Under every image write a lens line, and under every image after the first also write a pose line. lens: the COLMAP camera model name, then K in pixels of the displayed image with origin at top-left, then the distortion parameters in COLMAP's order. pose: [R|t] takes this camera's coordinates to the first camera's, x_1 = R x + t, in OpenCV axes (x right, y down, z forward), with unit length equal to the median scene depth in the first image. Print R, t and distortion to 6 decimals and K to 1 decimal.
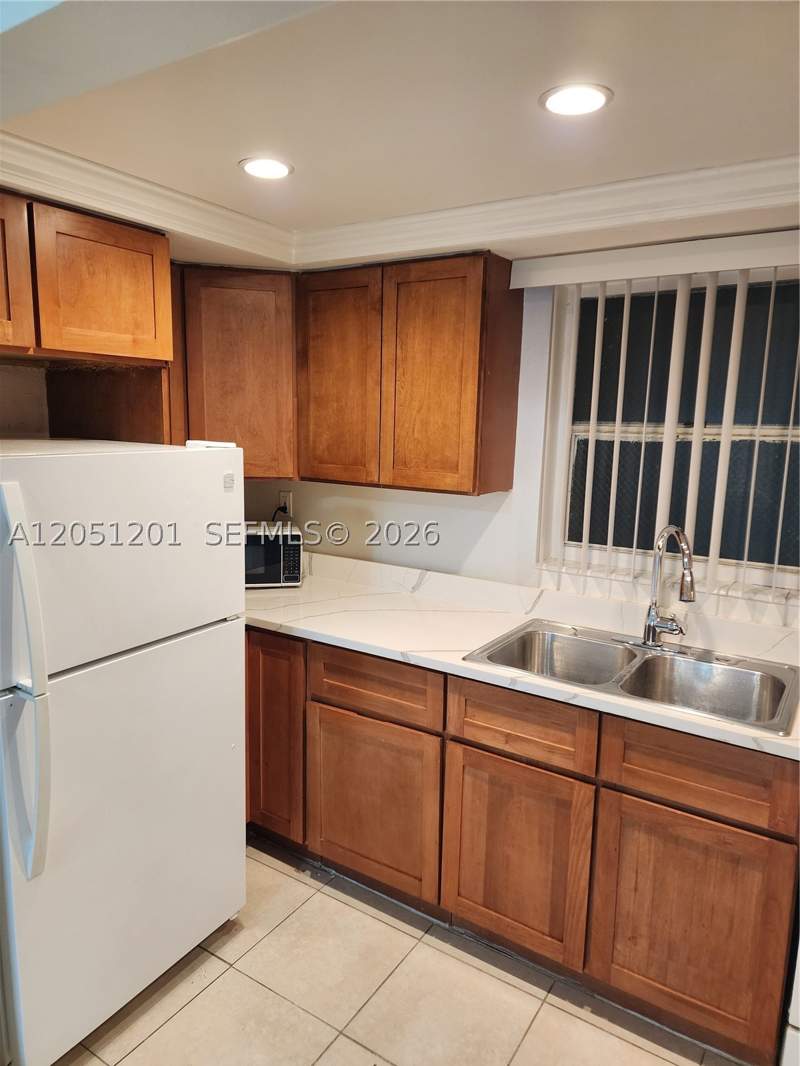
lens RADIAL K [[709.4, 0, 398.0], [0, 709.4, 546.2], [0, 0, 1]] dist [0.054563, -0.063924]
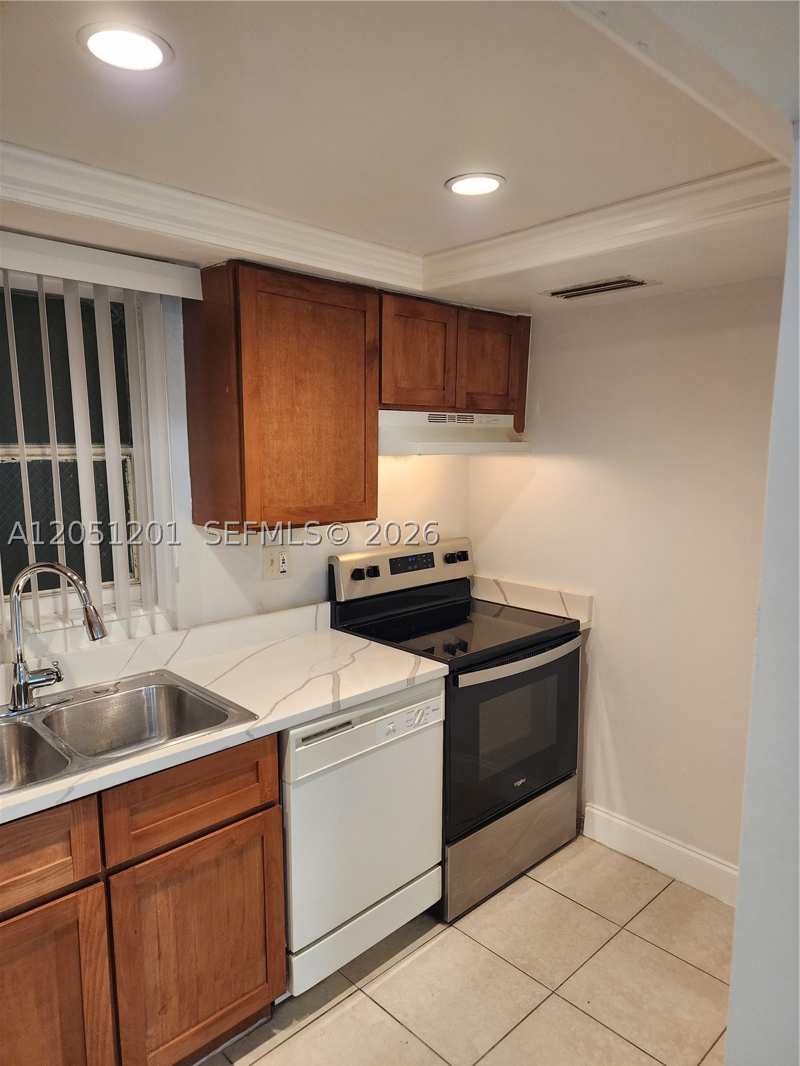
lens RADIAL K [[709.4, 0, 398.0], [0, 709.4, 546.2], [0, 0, 1]] dist [0.054563, -0.063924]
pose [[0.207987, -0.161779, 0.964660, -0.397635], [0.172494, 0.976837, 0.126630, -0.092168], [-0.962802, 0.140061, 0.231075, 0.422851]]
